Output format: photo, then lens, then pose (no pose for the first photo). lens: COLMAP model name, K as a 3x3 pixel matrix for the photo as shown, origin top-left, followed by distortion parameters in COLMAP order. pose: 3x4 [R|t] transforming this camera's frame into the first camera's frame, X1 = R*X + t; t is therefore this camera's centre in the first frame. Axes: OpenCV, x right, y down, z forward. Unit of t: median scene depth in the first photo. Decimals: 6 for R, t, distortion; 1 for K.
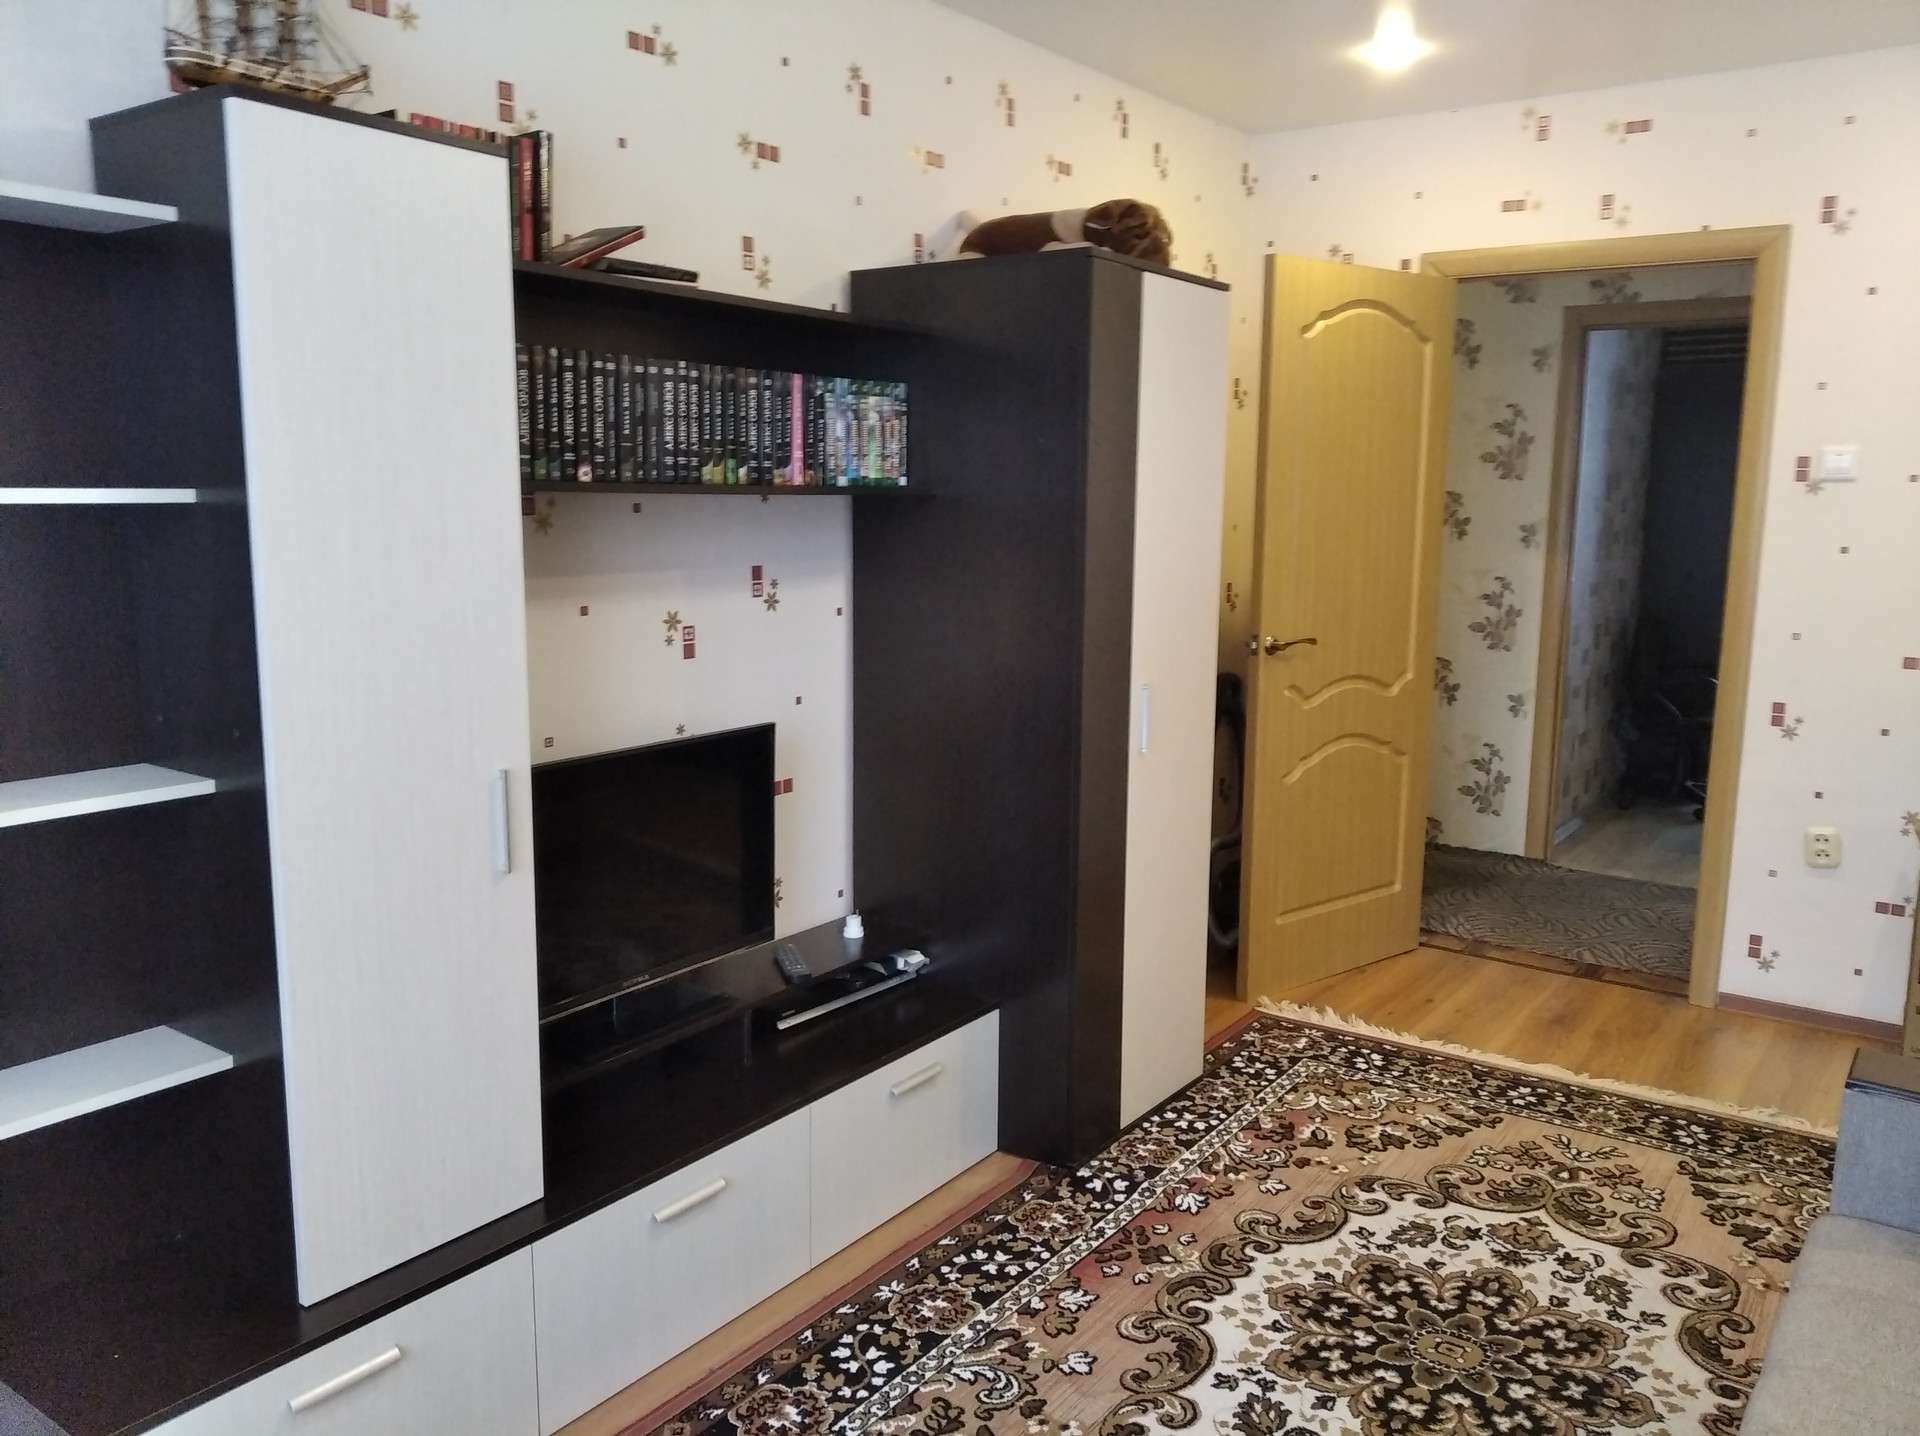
lens RADIAL K [[1484.2, 0, 961.0], [0, 1484.2, 710.6], [0, 0, 1]] dist [0.041529, -0.055940]
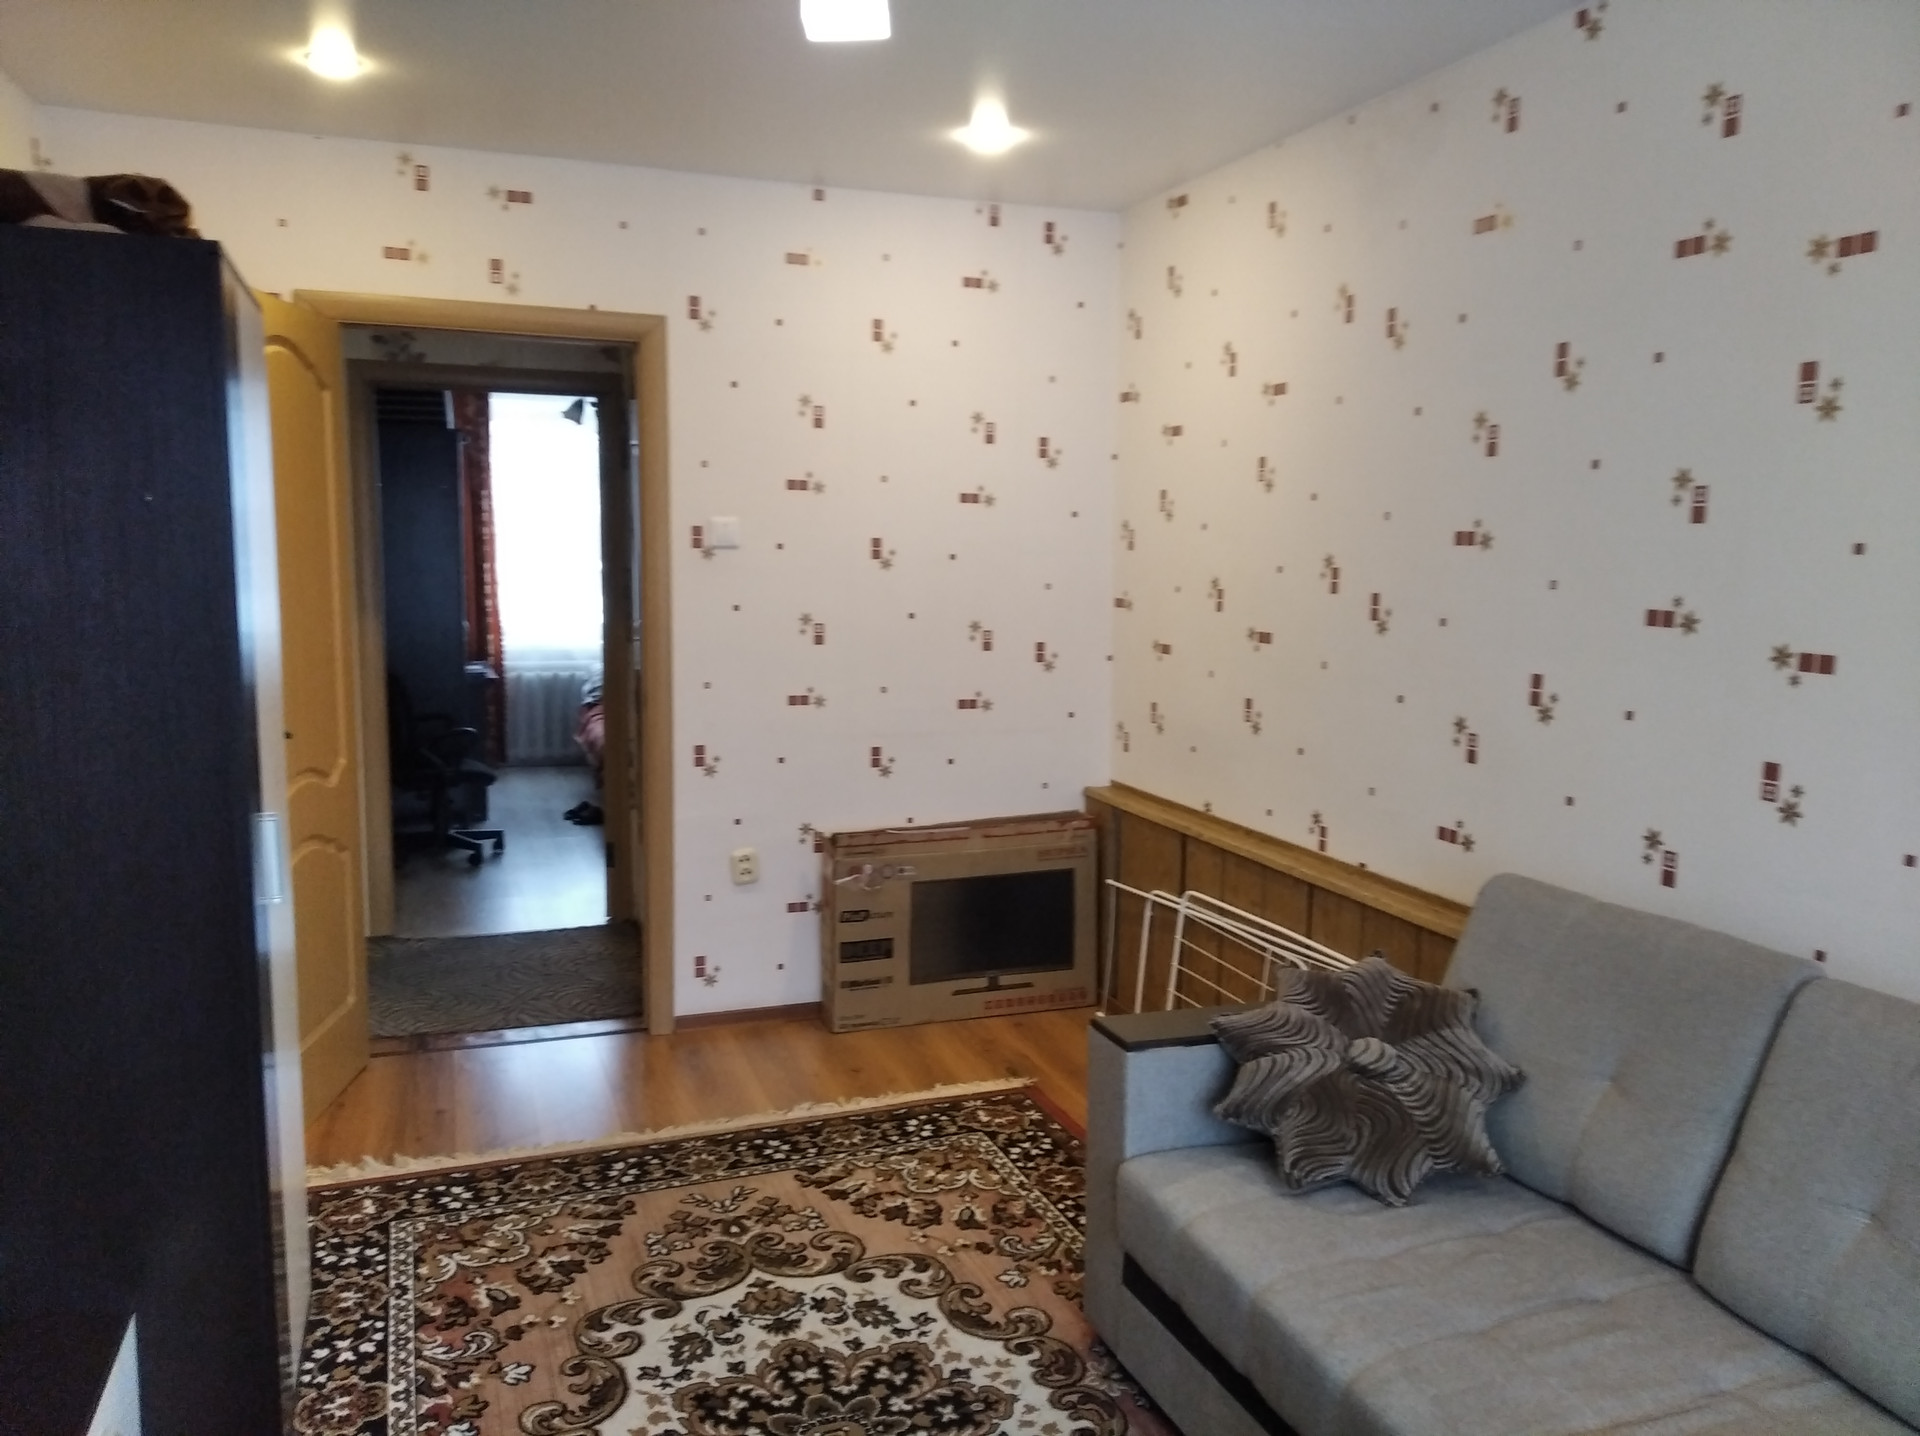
lens RADIAL K [[1465.4, 0, 960.0], [0, 1465.4, 718.0], [0, 0, 1]] dist [0.052645, -0.088100]
pose [[0.558875, -0.097680, 0.823478, -0.299712], [0.116628, 0.992427, 0.038568, -0.055830], [-0.821009, 0.074486, 0.566035, 0.271988]]
